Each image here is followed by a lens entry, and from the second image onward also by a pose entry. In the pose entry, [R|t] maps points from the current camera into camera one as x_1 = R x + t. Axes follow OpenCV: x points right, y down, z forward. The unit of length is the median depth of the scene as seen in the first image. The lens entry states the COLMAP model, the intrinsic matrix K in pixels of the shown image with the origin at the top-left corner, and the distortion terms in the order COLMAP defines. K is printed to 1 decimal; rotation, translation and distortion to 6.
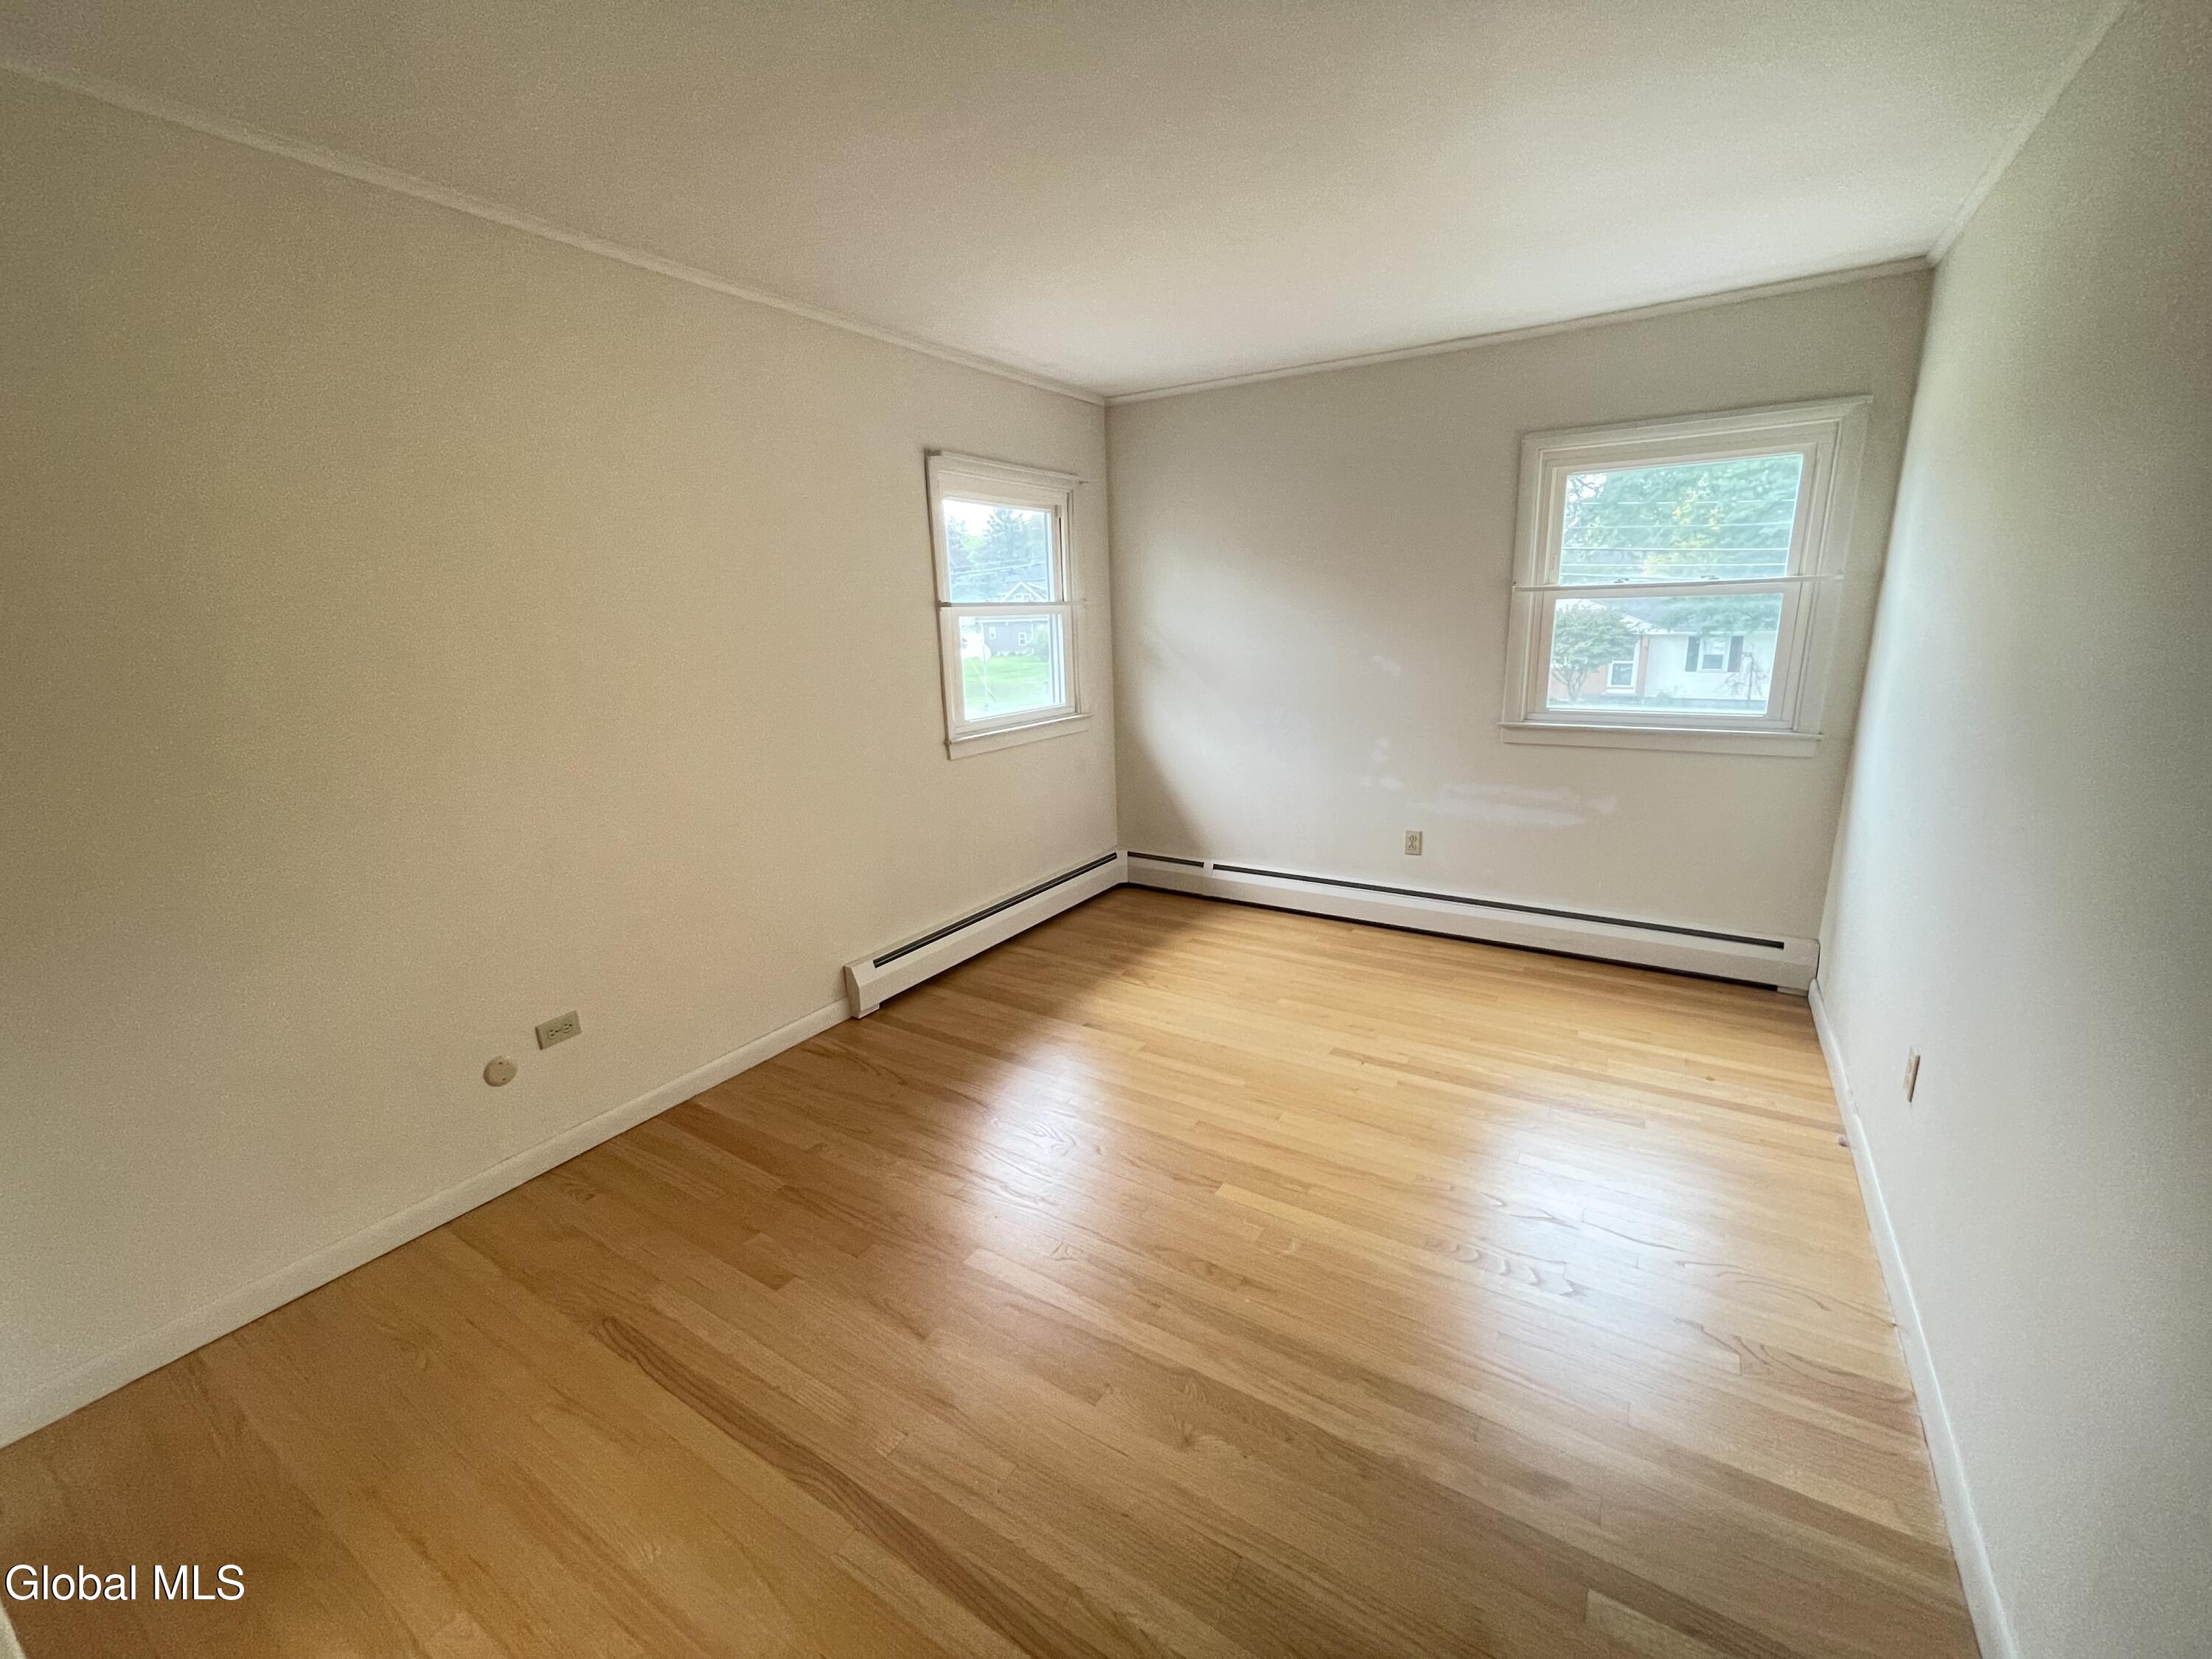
lens RADIAL K [[900.1, 0, 1103.2], [0, 900.1, 834.9], [0, 0, 1]] dist [0.003553, -0.002798]
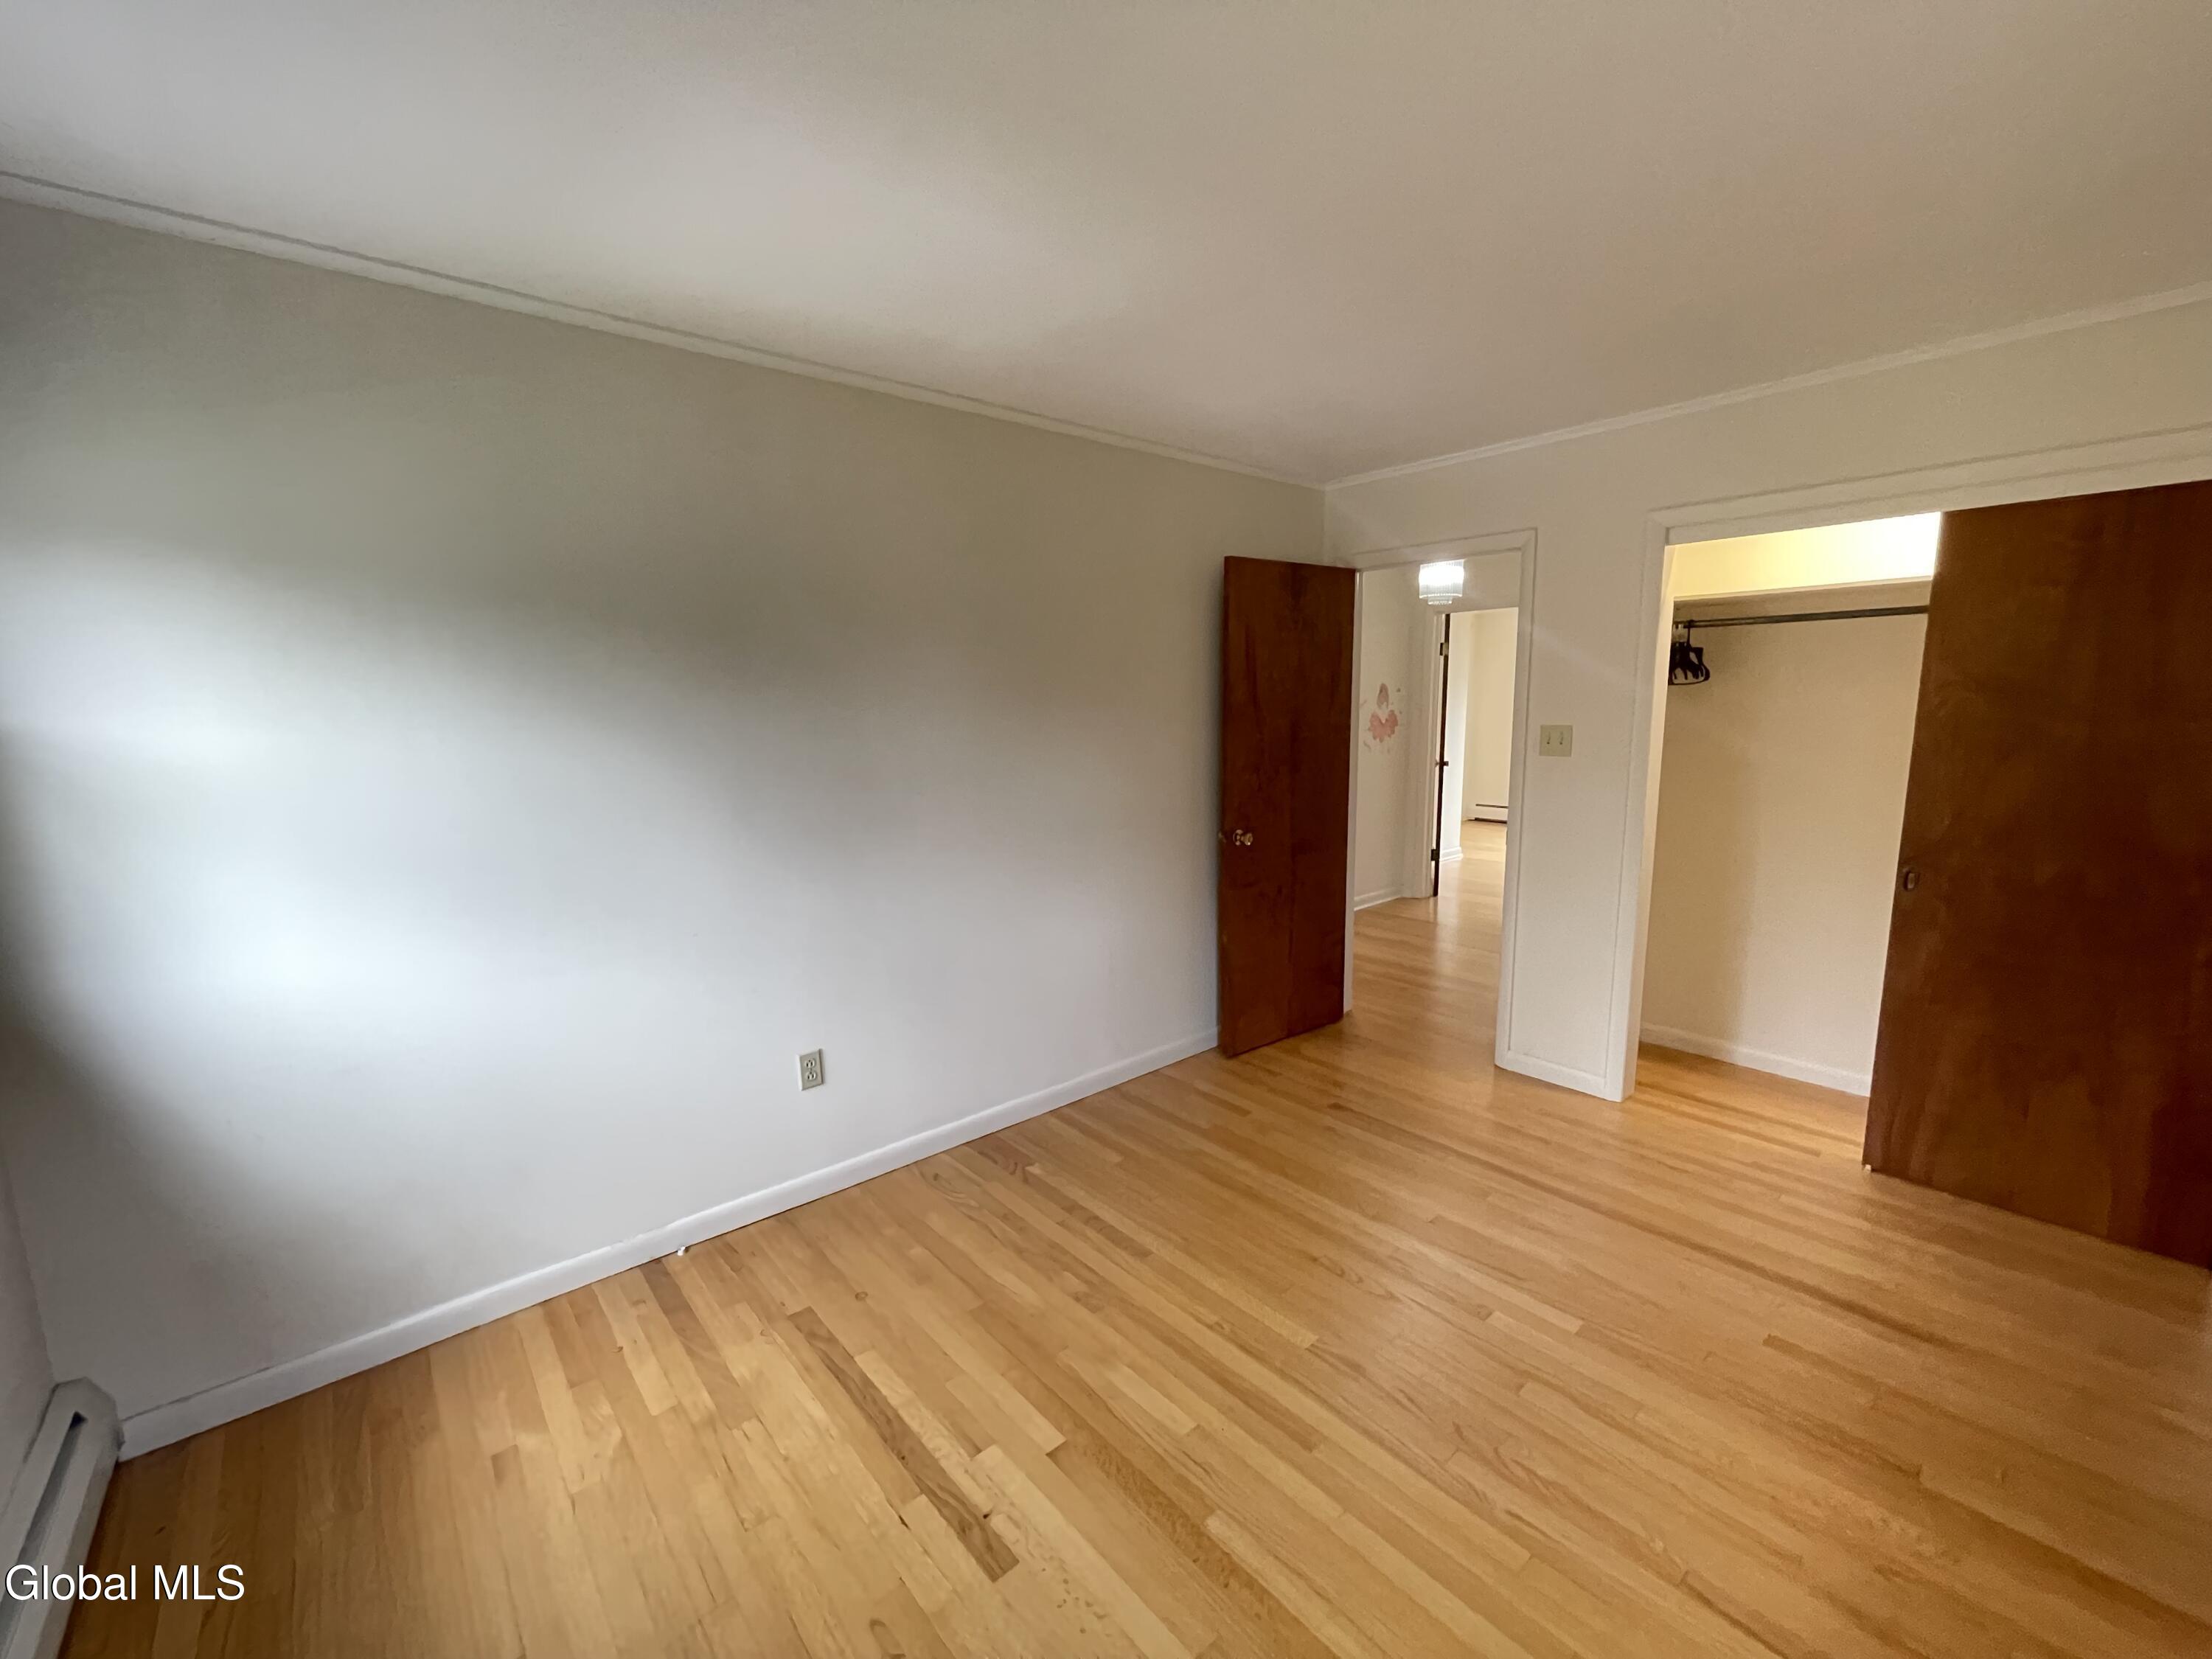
lens RADIAL K [[900.1, 0, 1103.2], [0, 900.1, 834.9], [0, 0, 1]] dist [0.003553, -0.002798]
pose [[-0.957768, 0.001331, 0.287538, 0.039093], [0.111570, 0.923365, 0.367355, -0.243901], [-0.265014, 0.383921, -0.884518, 0.934754]]
